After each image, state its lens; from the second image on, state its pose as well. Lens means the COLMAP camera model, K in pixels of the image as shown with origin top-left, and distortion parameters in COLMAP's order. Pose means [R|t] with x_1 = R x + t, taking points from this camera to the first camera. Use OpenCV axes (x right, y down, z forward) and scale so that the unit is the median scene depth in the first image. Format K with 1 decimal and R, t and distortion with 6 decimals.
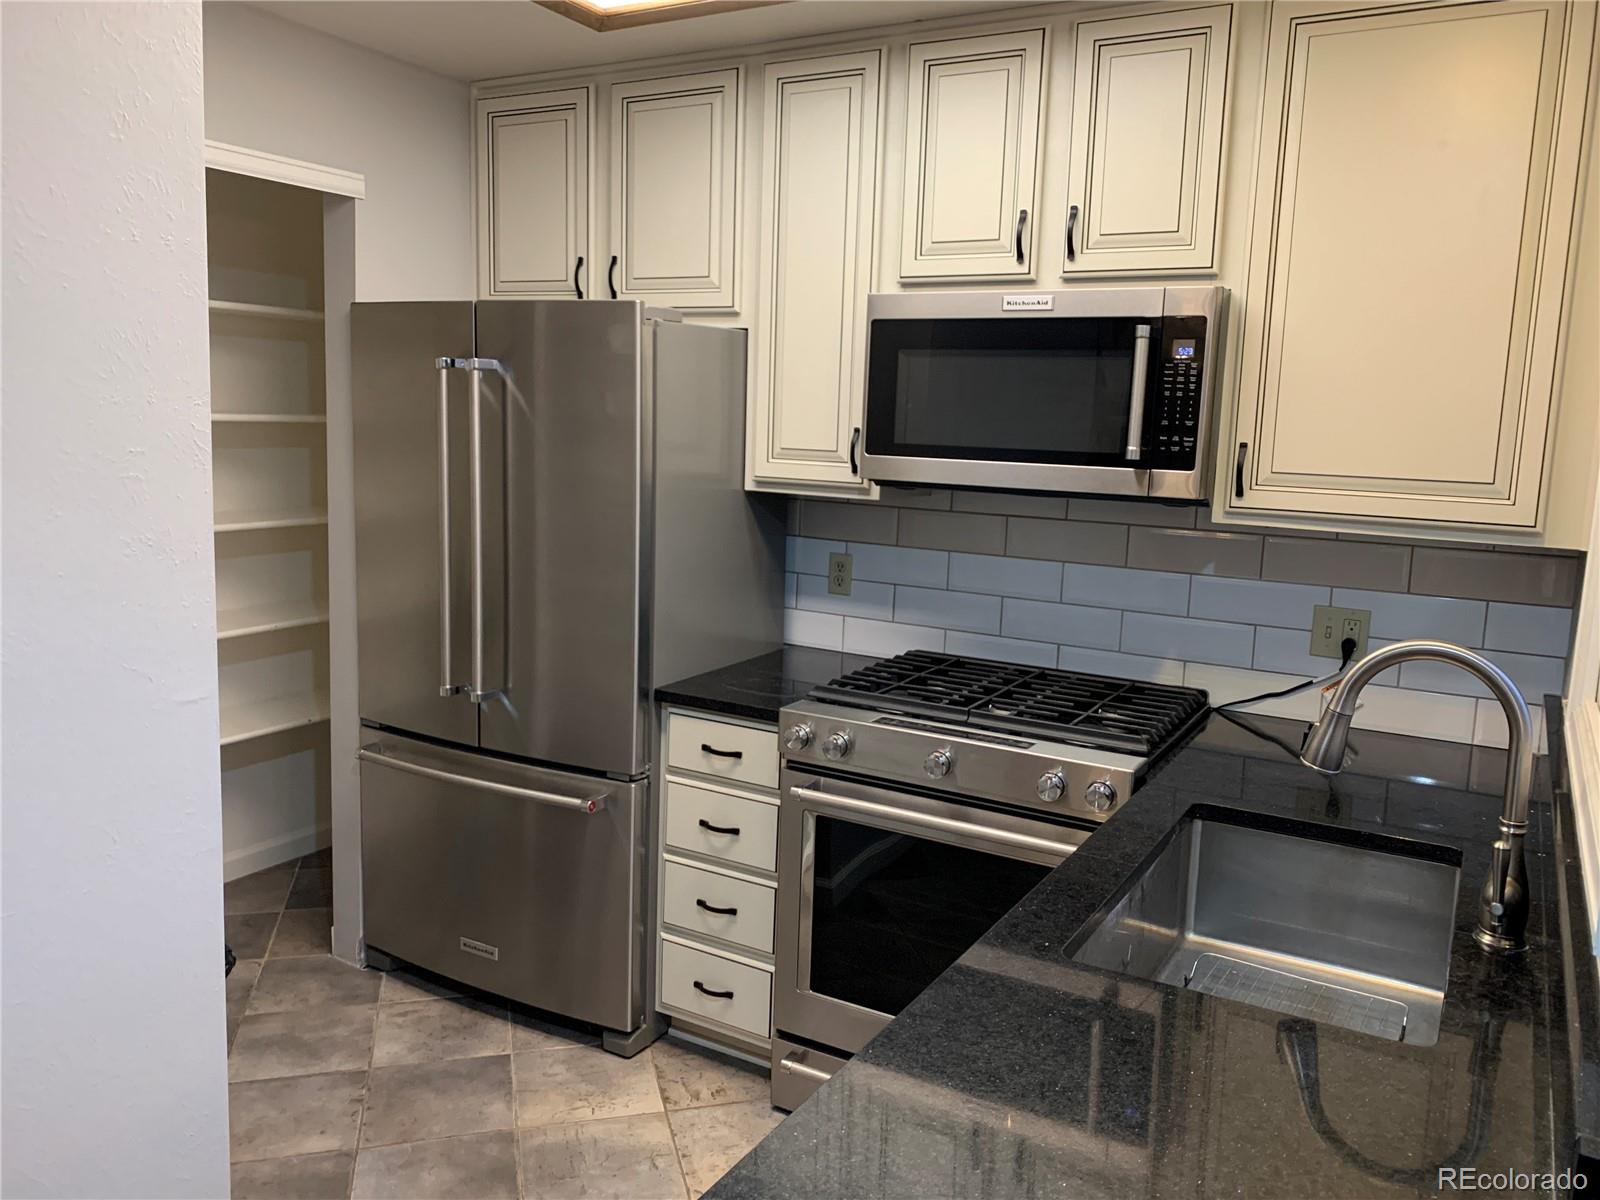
lens RADIAL K [[1222.7, 0, 802.2], [0, 1222.7, 590.4], [0, 0, 1]] dist [0.049161, -0.041684]
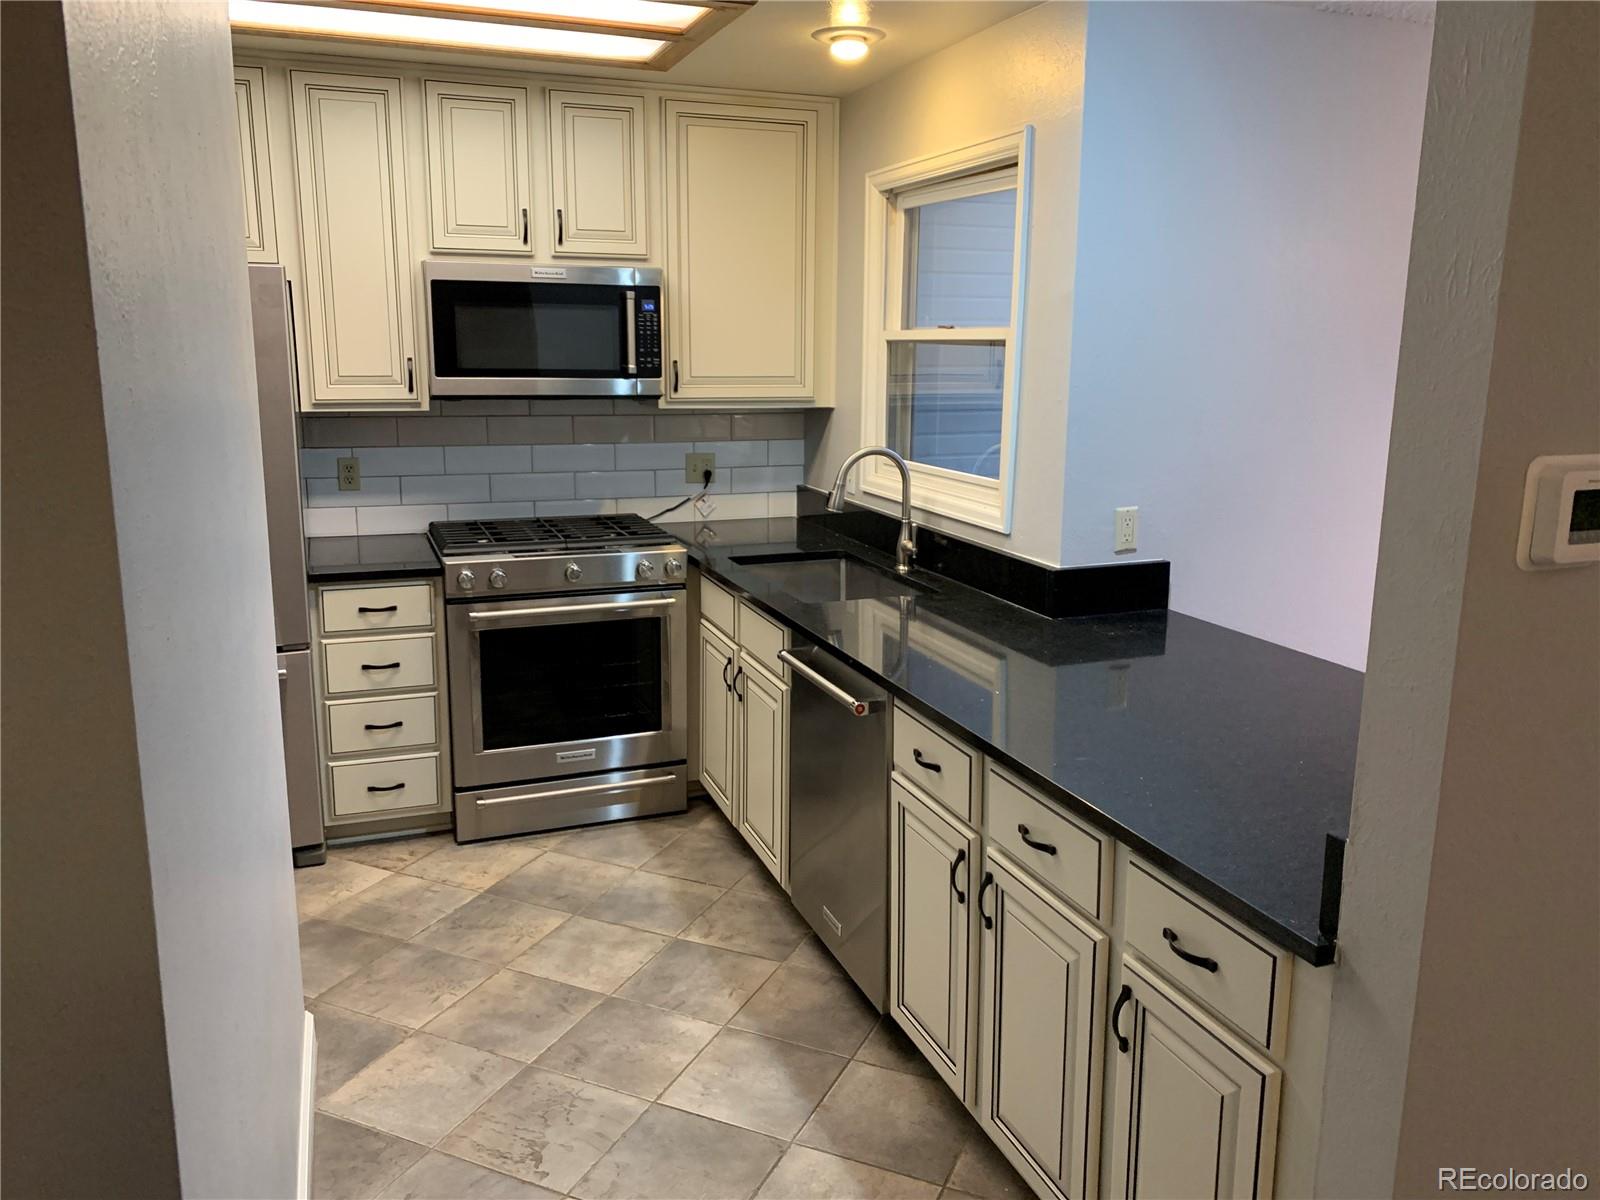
lens RADIAL K [[1222.7, 0, 796.2], [0, 1222.7, 599.7], [0, 0, 1]] dist [0.049161, -0.041684]
pose [[0.633830, -0.189768, 0.749832, -0.817670], [0.122447, 0.981829, 0.144978, -0.016891], [-0.763719, -0.000077, 0.645549, -0.222377]]
